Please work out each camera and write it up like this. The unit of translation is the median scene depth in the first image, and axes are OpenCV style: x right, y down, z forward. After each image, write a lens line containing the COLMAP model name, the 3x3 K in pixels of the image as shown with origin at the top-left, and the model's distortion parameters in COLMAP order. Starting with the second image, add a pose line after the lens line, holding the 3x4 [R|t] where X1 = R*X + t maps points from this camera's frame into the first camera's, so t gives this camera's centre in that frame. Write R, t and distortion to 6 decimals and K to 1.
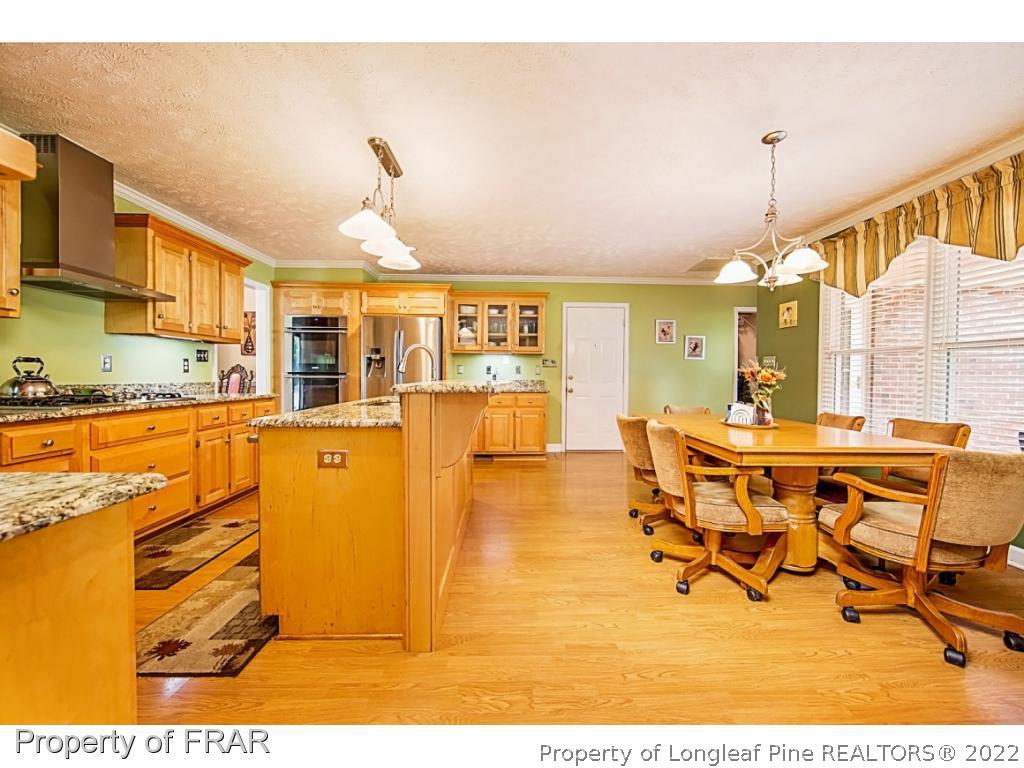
lens RADIAL K [[419.6, 0, 516.1], [0, 419.6, 380.0], [0, 0, 1]] dist [-0.002155, -0.000036]
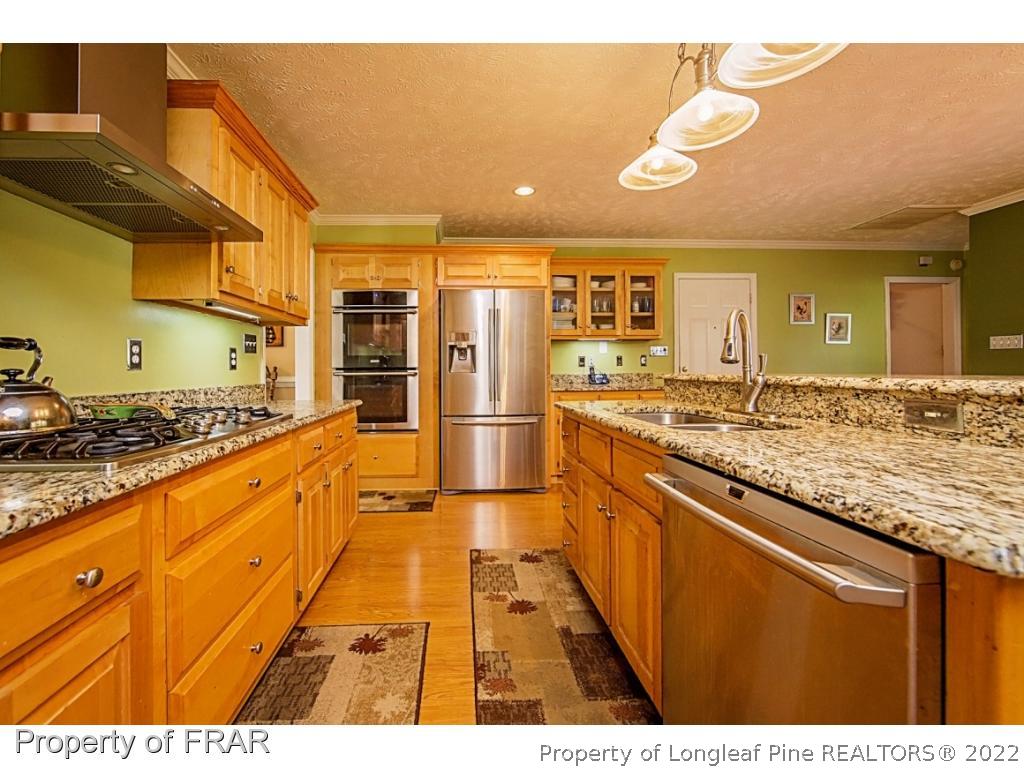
lens RADIAL K [[419.6, 0, 465.8], [0, 419.6, 365.0], [0, 0, 1]] dist [-0.002155, -0.000036]
pose [[0.999656, -0.015648, 0.021028, -0.327709], [0.016090, 0.999650, -0.021020, -0.004399], [-0.020692, 0.021351, 0.999558, 0.260934]]
